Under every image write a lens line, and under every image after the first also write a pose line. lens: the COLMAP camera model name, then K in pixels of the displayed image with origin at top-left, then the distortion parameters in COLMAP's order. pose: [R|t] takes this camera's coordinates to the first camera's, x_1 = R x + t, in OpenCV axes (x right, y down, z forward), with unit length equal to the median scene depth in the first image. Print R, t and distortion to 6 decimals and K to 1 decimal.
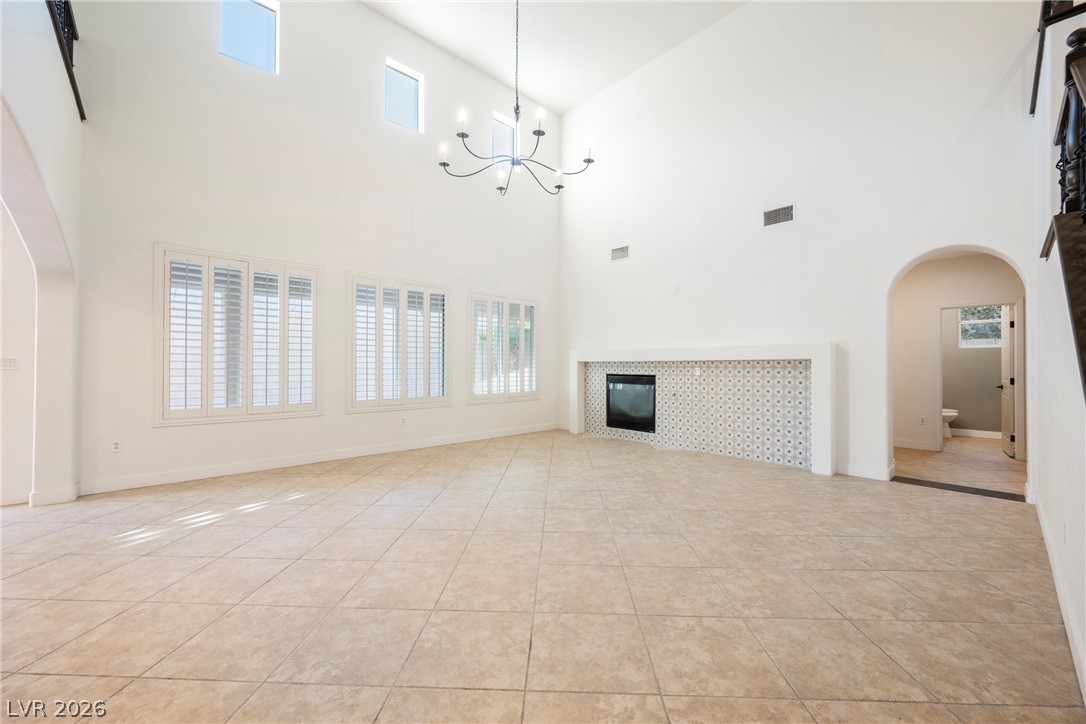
lens RADIAL K [[423.0, 0, 540.2], [0, 423.0, 361.2], [0, 0, 1]] dist [-0.001070, 0.000078]
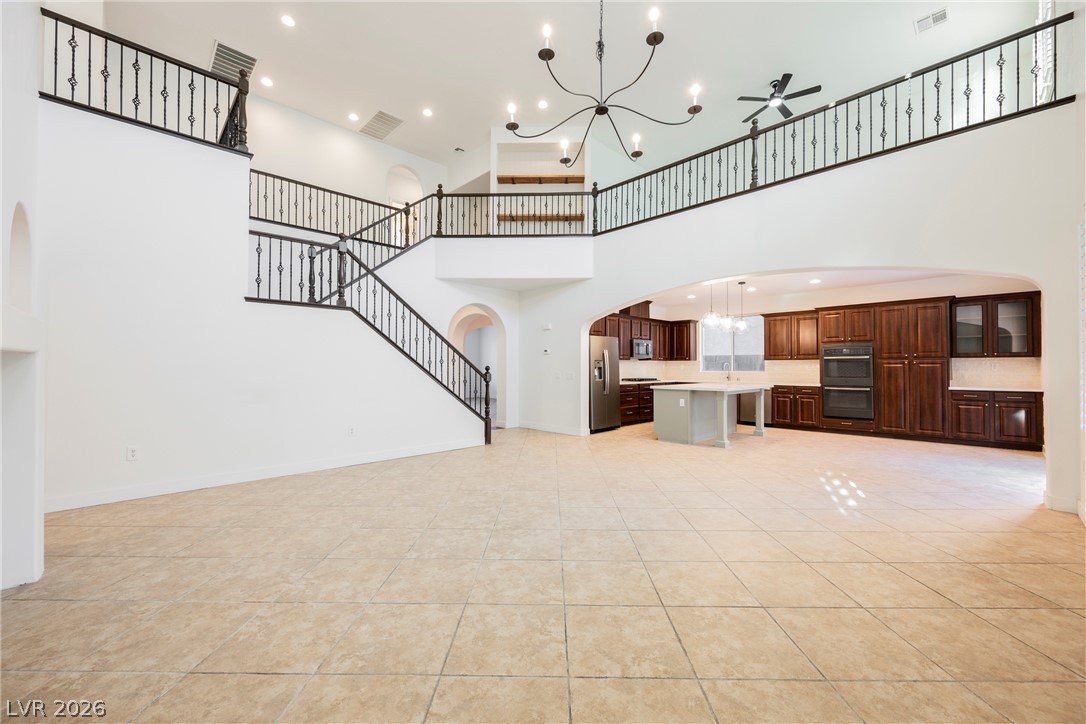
lens RADIAL K [[423.0, 0, 542.5], [0, 423.0, 362.1], [0, 0, 1]] dist [-0.001070, 0.000078]
pose [[-0.999722, -0.005073, -0.023042, 0.048261], [-0.004599, 0.999777, -0.020598, 0.011788], [0.023141, -0.020487, -0.999522, 1.241944]]
